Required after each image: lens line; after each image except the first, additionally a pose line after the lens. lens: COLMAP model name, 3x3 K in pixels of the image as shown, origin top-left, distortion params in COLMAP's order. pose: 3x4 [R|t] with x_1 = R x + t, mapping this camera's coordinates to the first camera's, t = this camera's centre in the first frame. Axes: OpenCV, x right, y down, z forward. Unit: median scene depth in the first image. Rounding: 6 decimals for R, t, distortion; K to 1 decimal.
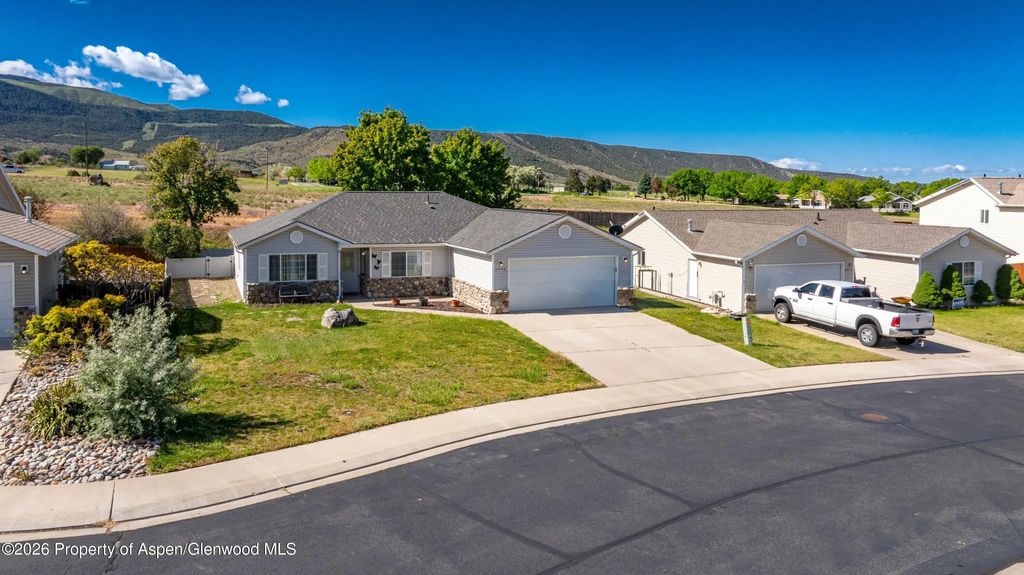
lens RADIAL K [[1043.7, 0, 512.0], [0, 1043.7, 287.5], [0, 0, 1]] dist [0.001650, -0.012820]
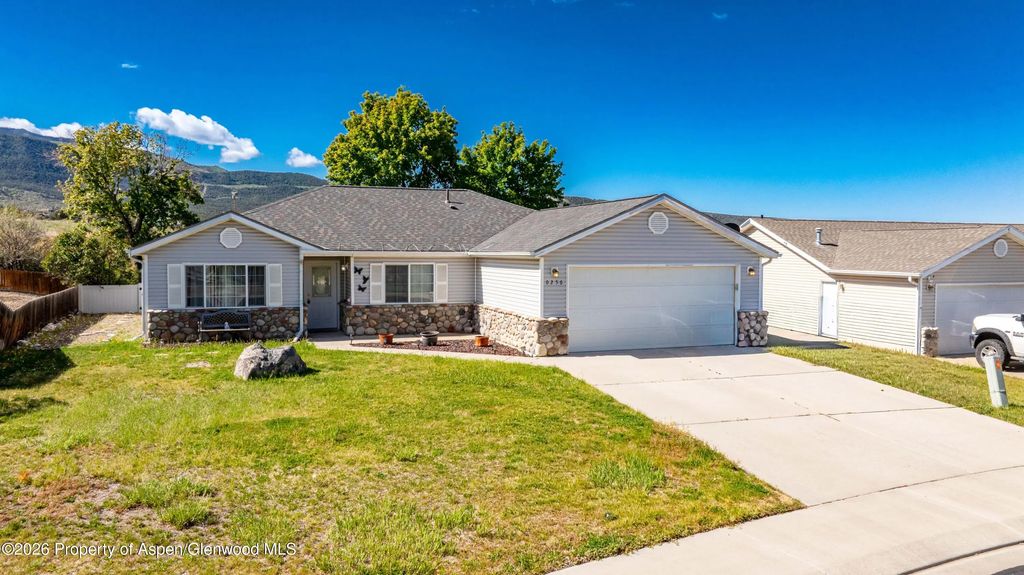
lens RADIAL K [[1002.4, 0, 581.4], [0, 1002.4, 285.0], [0, 0, 1]] dist [-0.035863, 0.023232]
pose [[0.999722, -0.001894, 0.023512, -0.008264], [0.003385, 0.997974, -0.063536, 0.019279], [-0.023344, 0.063598, 0.997703, 0.388324]]
